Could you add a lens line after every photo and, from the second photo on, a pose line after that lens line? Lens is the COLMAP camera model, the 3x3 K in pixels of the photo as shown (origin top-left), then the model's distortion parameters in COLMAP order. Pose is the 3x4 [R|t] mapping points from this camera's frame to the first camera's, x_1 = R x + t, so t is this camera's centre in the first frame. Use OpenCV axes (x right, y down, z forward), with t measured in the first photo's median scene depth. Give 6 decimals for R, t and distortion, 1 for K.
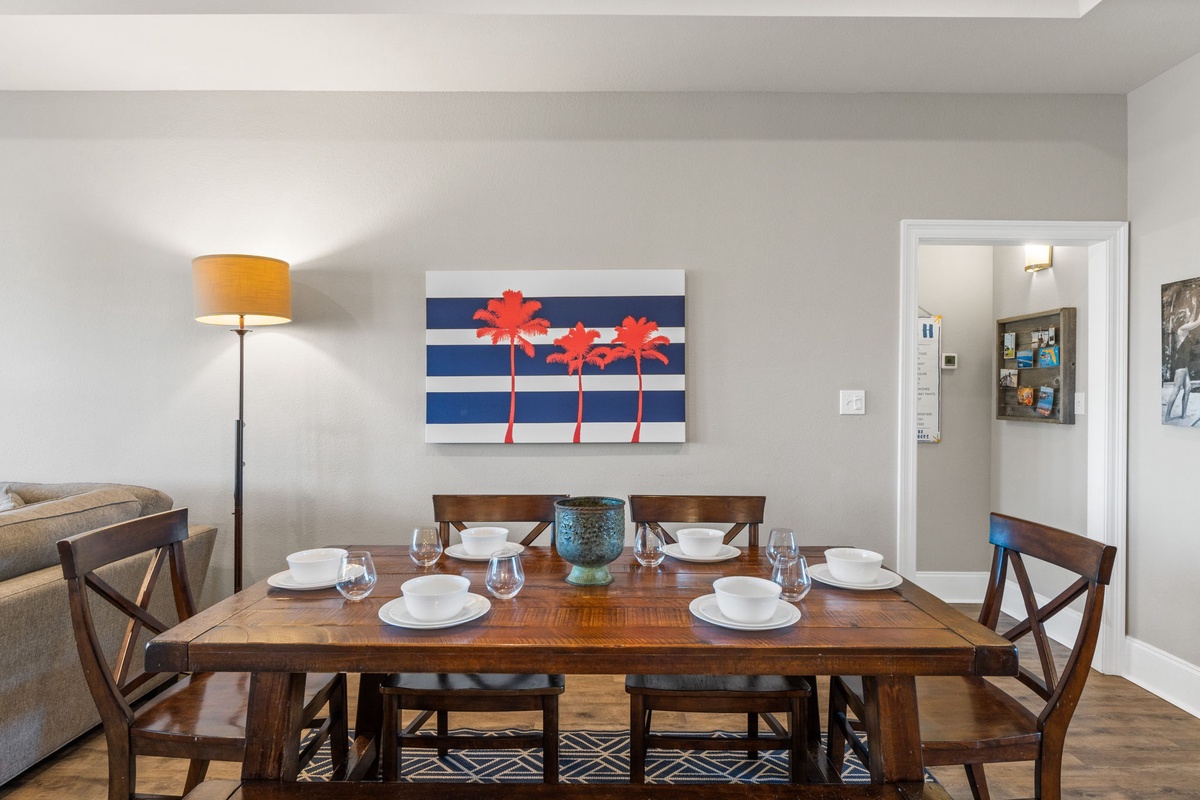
lens RADIAL K [[639.2, 0, 600.7], [0, 639.2, 396.3], [0, 0, 1]] dist [-0.001340, -0.000206]
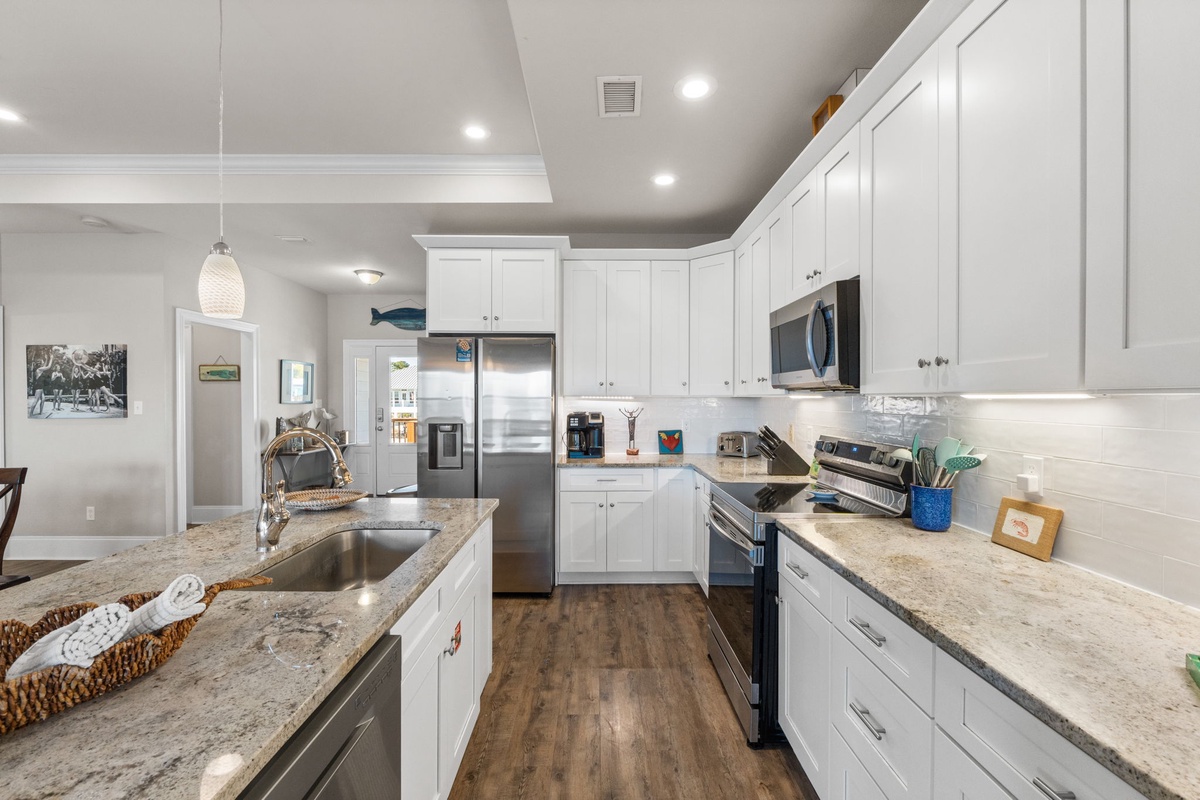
lens RADIAL K [[559.4, 0, 600.2], [0, 559.4, 401.9], [0, 0, 1]] dist [-0.003942, 0.000442]
pose [[-0.013230, -0.001292, 0.999912, -0.837252], [0.007844, 0.999968, 0.001396, 0.006638], [-0.999882, 0.007862, -0.013219, -0.714088]]
